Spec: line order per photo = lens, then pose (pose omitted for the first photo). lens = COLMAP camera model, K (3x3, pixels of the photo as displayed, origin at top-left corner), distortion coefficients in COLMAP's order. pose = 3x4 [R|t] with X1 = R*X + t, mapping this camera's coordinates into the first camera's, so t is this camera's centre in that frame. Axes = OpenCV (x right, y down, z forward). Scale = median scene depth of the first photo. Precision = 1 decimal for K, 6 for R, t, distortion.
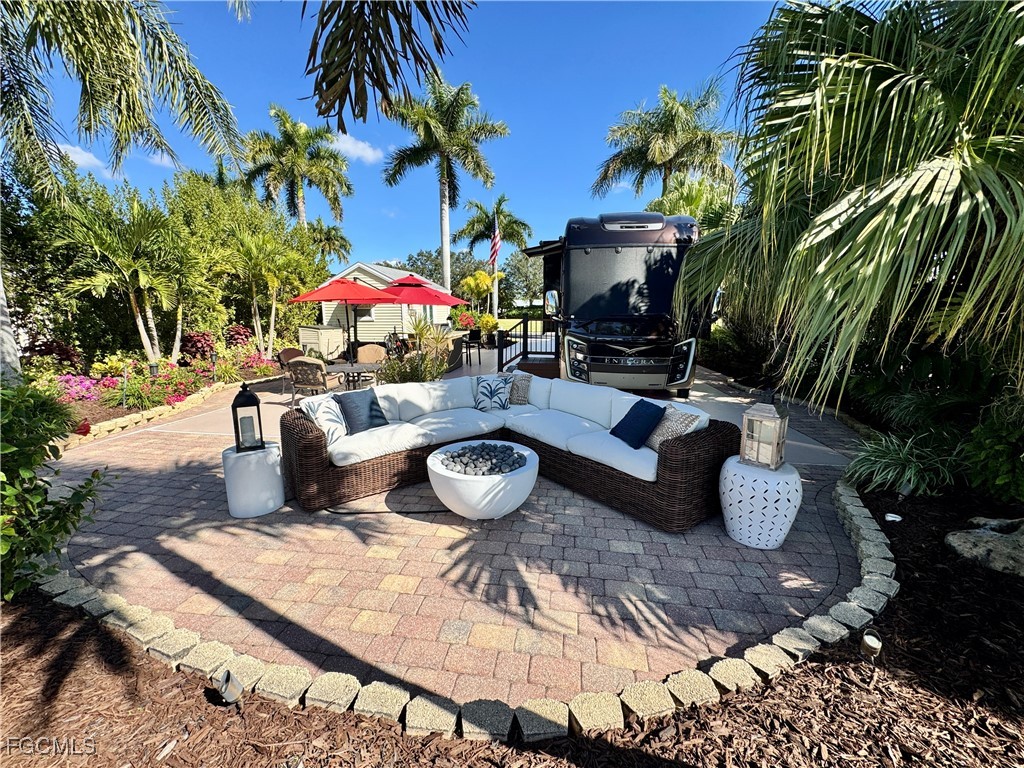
lens RADIAL K [[408.5, 0, 512.6], [0, 408.5, 383.2], [0, 0, 1]] dist [0.000331, 0.000225]
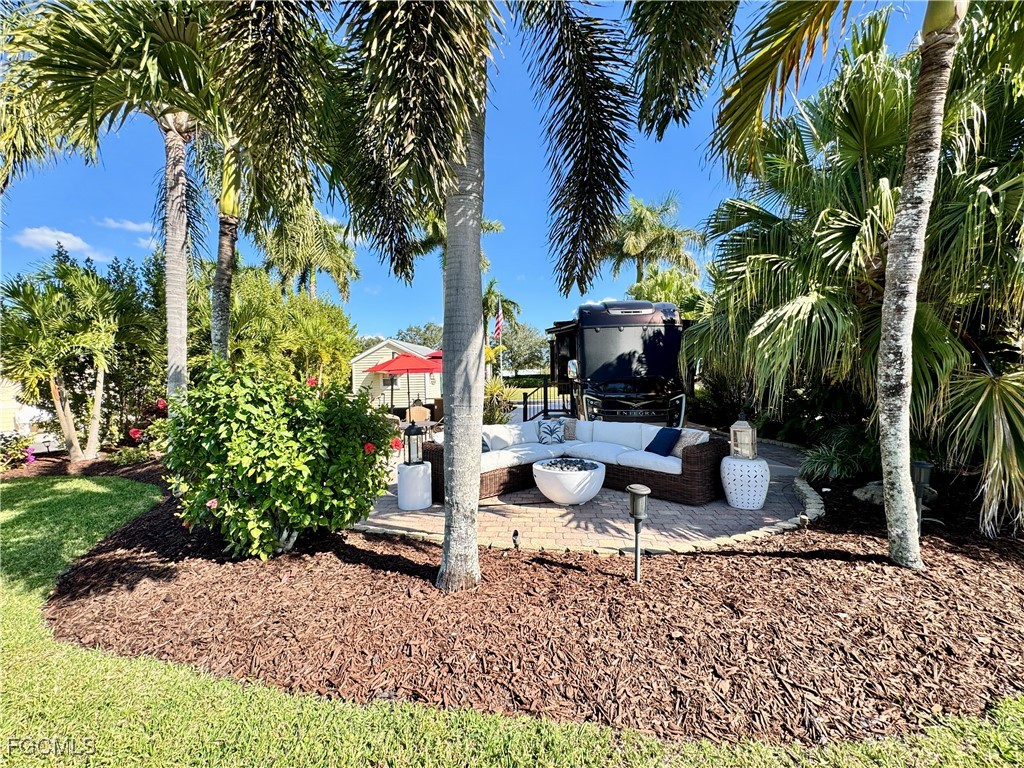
lens RADIAL K [[408.5, 0, 511.6], [0, 408.5, 384.0], [0, 0, 1]] dist [0.000331, 0.000225]
pose [[0.998750, -0.017710, 0.046751, -0.156864], [0.025334, 0.985480, -0.167893, 0.059548], [-0.043098, 0.168868, 0.984696, -0.247981]]
